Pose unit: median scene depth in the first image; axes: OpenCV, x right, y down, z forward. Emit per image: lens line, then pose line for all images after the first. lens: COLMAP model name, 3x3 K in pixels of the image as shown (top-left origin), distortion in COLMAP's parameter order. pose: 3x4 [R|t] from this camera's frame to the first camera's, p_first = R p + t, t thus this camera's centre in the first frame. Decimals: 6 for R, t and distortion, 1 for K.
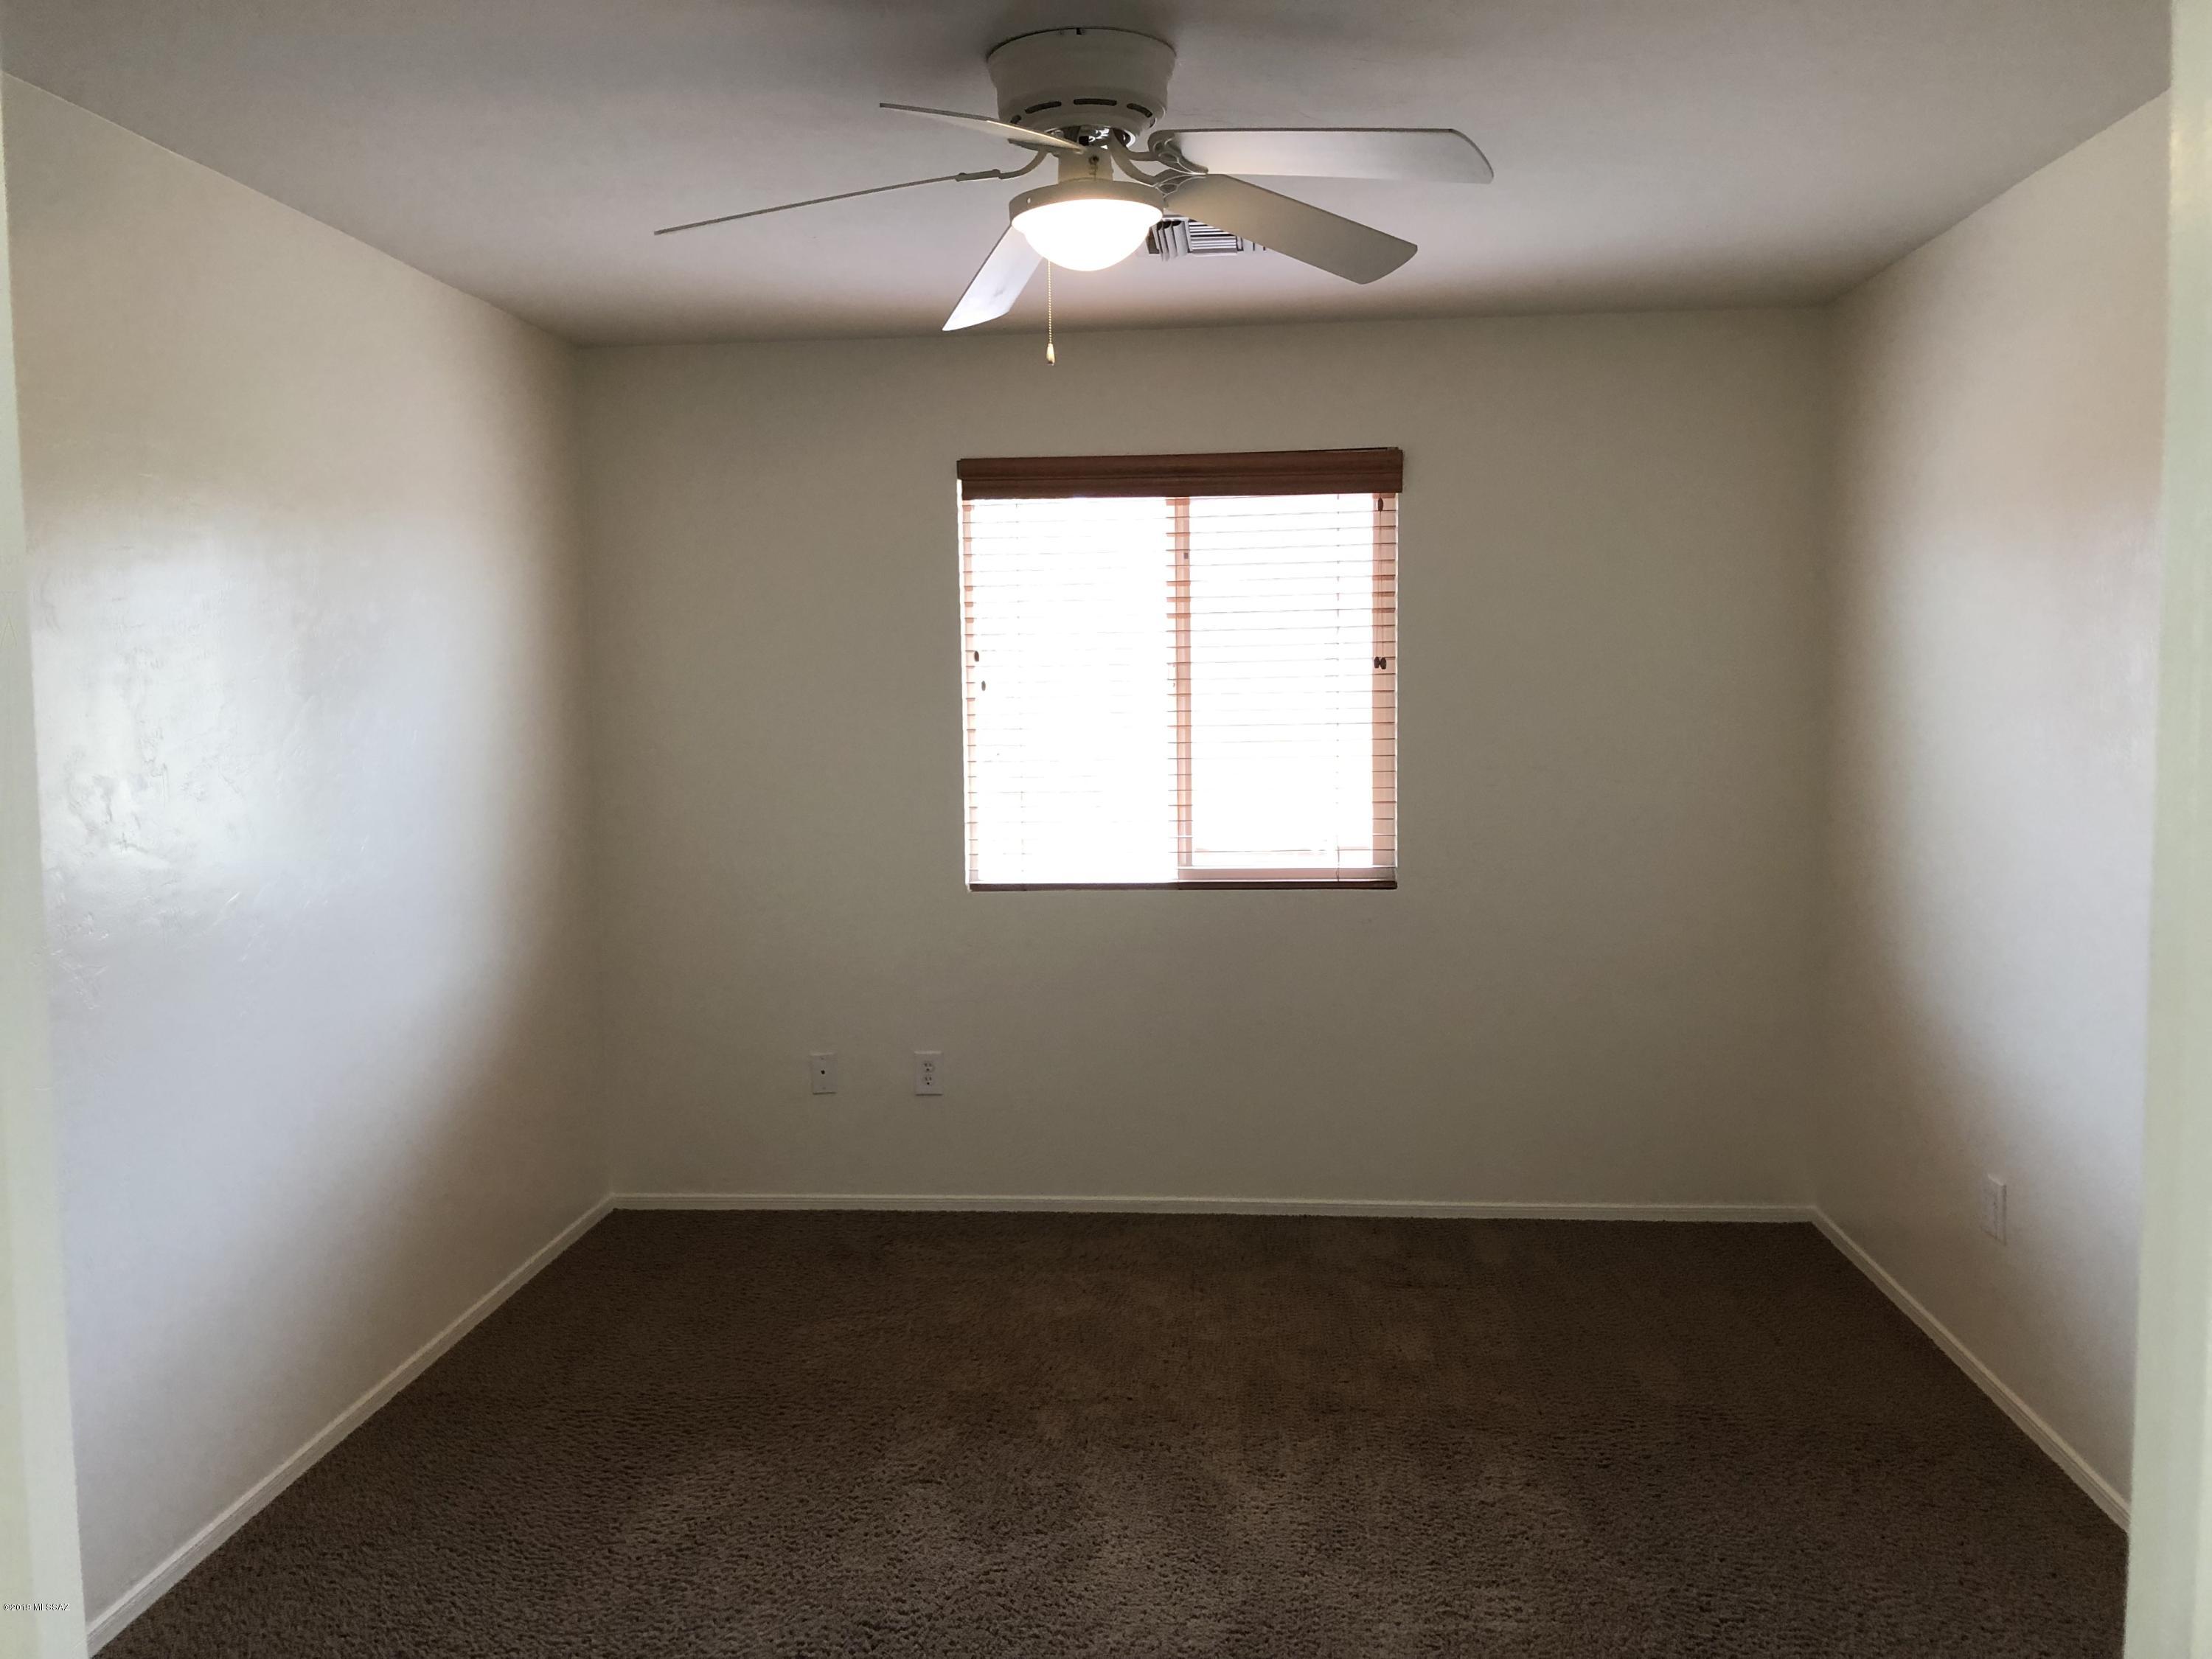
lens RADIAL K [[1843.8, 0, 1063.0], [0, 1843.8, 824.5], [0, 0, 1]] dist [0.052024, -0.076388]
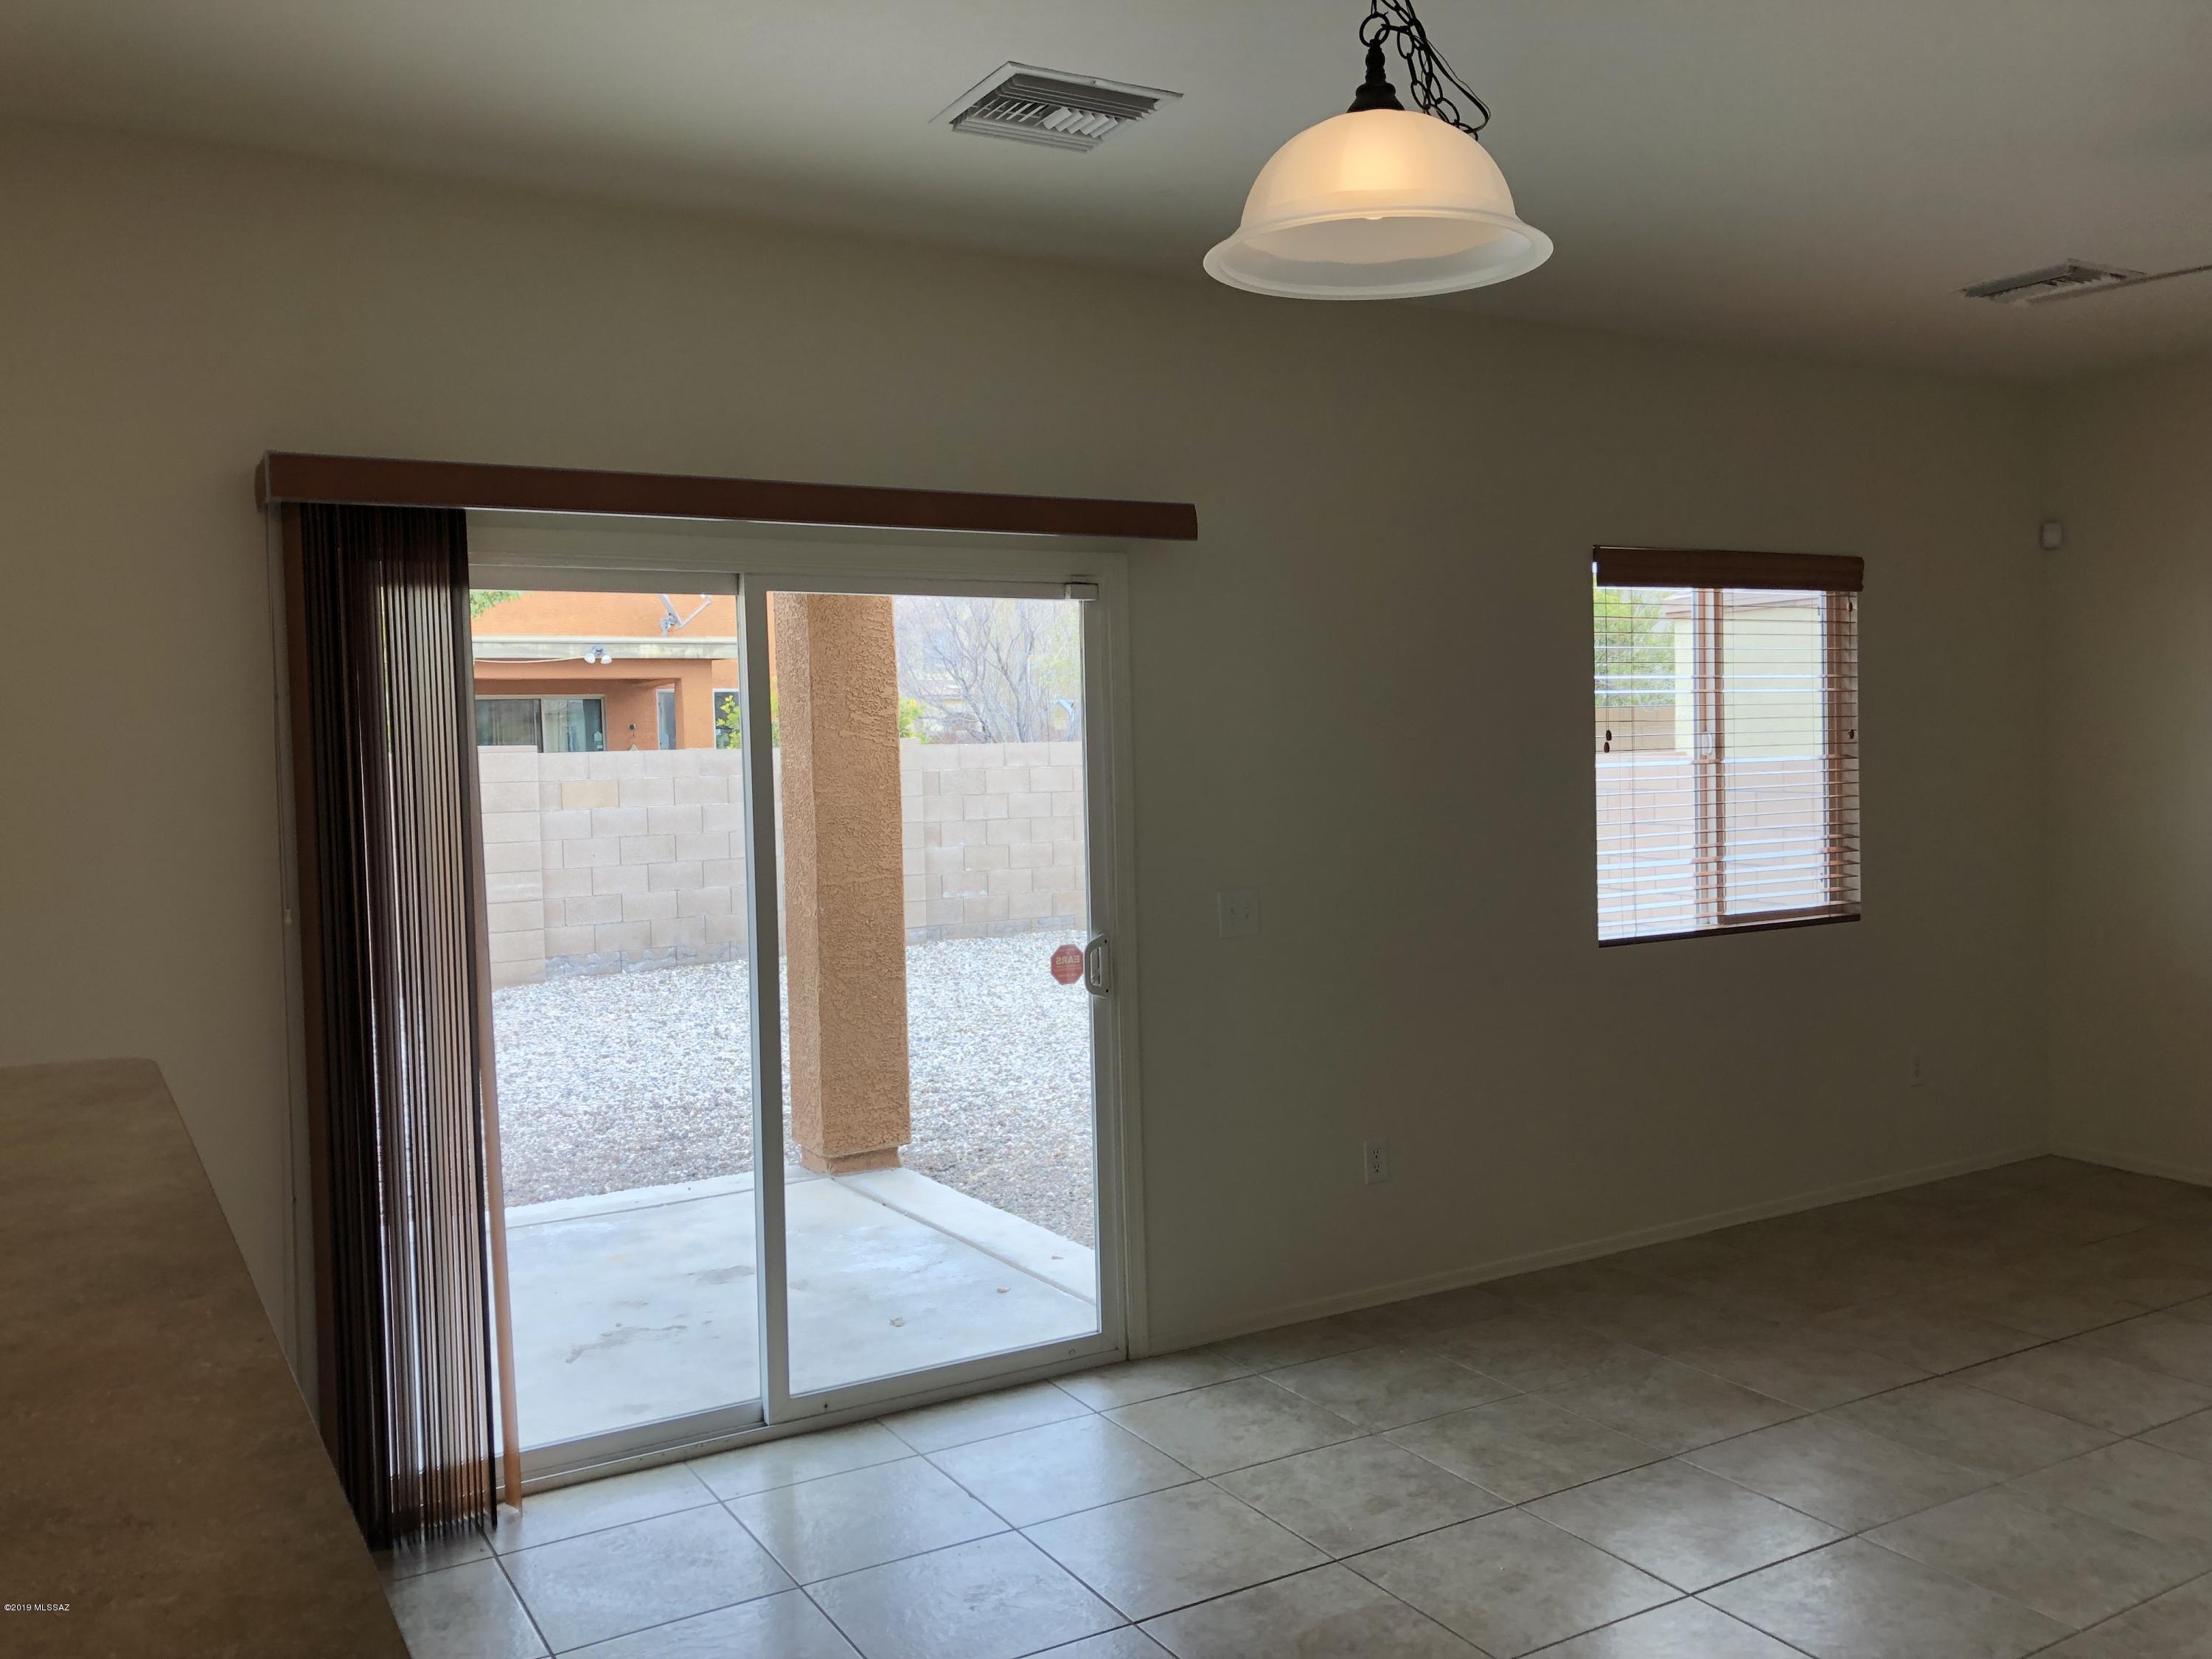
lens RADIAL K [[1843.8, 0, 1063.0], [0, 1843.8, 824.5], [0, 0, 1]] dist [0.052024, -0.076388]
pose [[0.811901, -0.030492, 0.582998, -0.932285], [0.059456, 0.997761, -0.030615, -0.020765], [-0.580759, 0.059519, 0.811897, 0.317862]]
